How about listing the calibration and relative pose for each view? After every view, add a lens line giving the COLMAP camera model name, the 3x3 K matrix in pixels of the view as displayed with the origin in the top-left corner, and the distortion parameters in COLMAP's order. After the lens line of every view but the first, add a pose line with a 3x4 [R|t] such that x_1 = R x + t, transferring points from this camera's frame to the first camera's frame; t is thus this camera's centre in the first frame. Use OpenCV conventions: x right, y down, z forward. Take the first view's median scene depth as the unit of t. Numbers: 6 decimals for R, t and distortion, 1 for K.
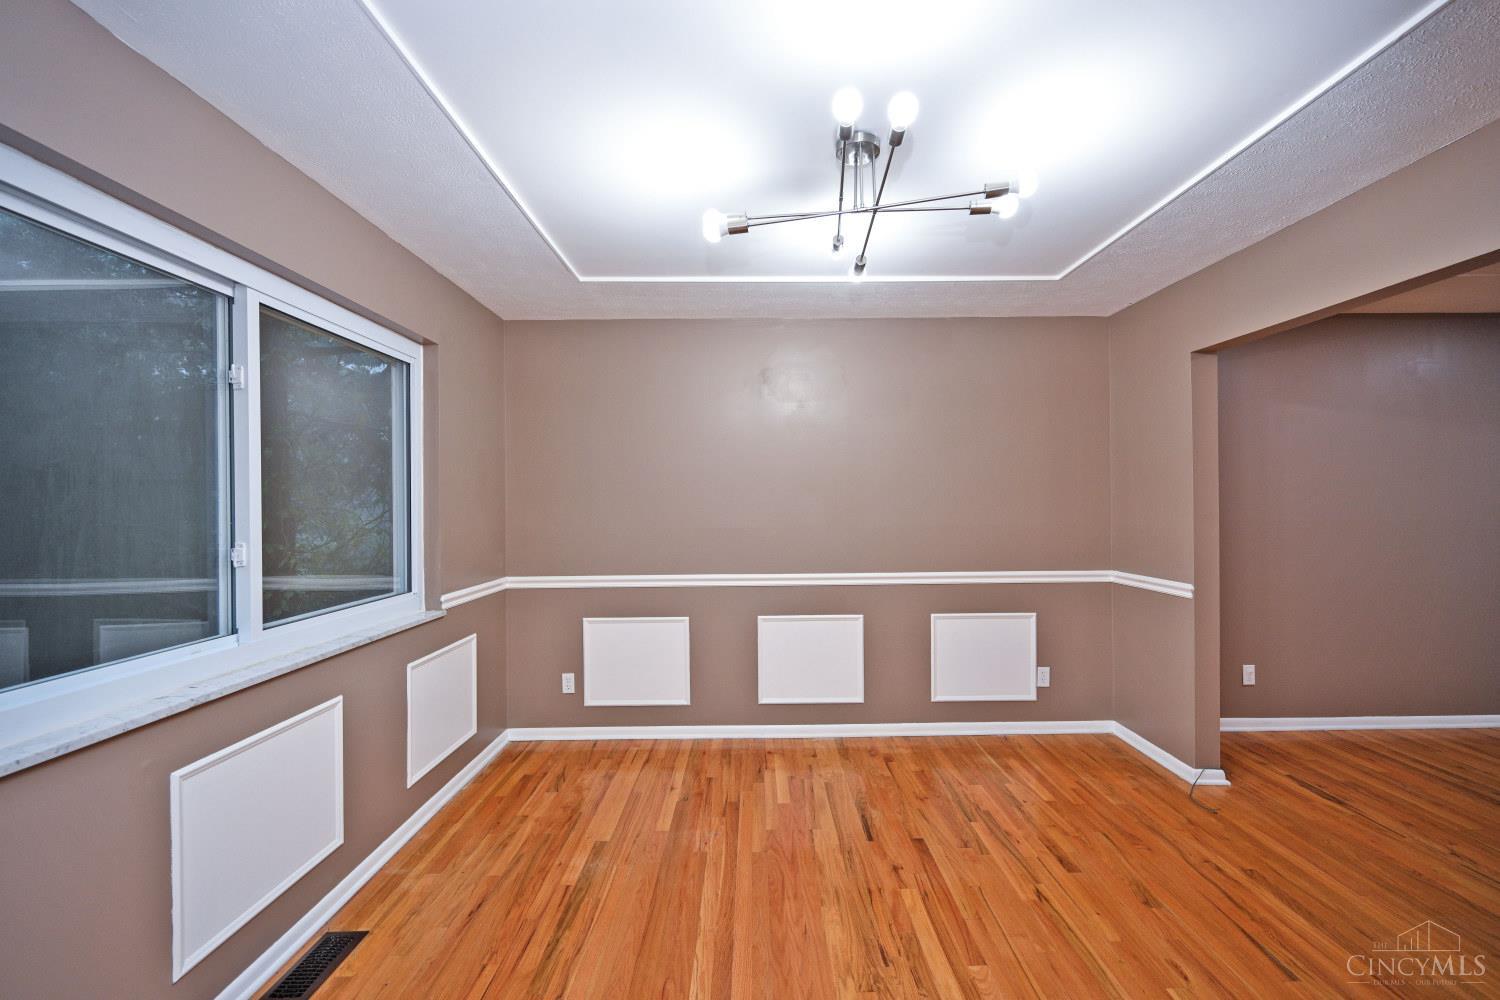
lens RADIAL K [[603.7, 0, 752.6], [0, 603.7, 501.7], [0, 0, 1]] dist [0.002134, 0.000085]
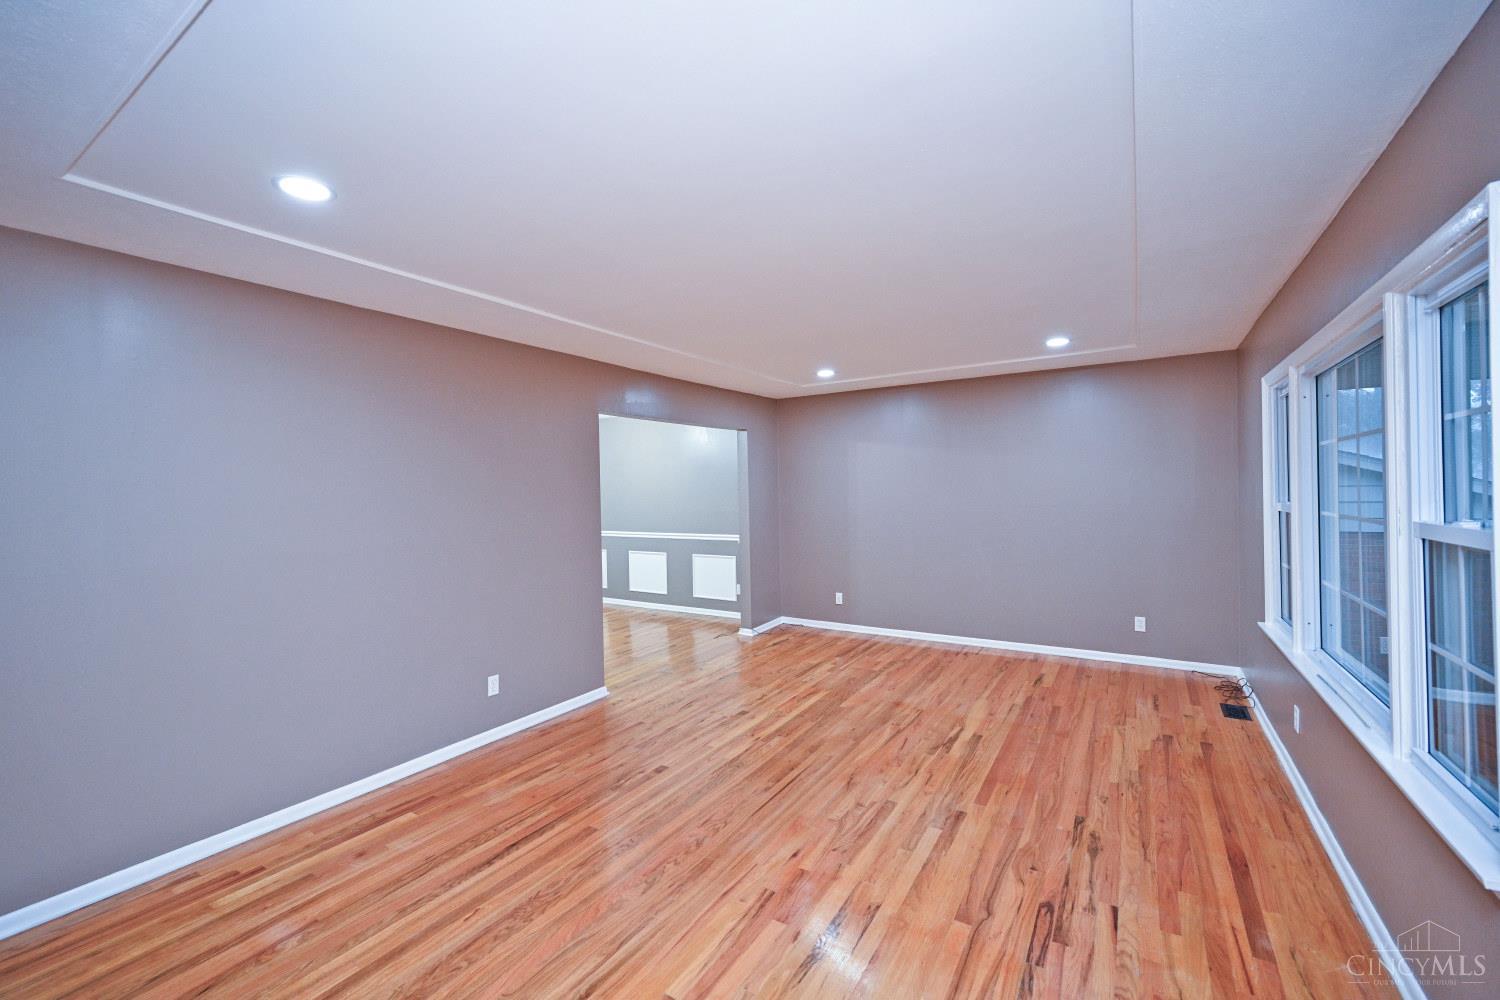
lens RADIAL K [[613.7, 0, 721.9], [0, 613.7, 492.9], [0, 0, 1]] dist [0.001435, -0.000052]
pose [[0.825185, -0.002896, -0.564856, 2.141610], [0.012389, 0.999839, 0.012973, -0.068579], [0.564727, -0.017703, 0.825088, -0.915339]]
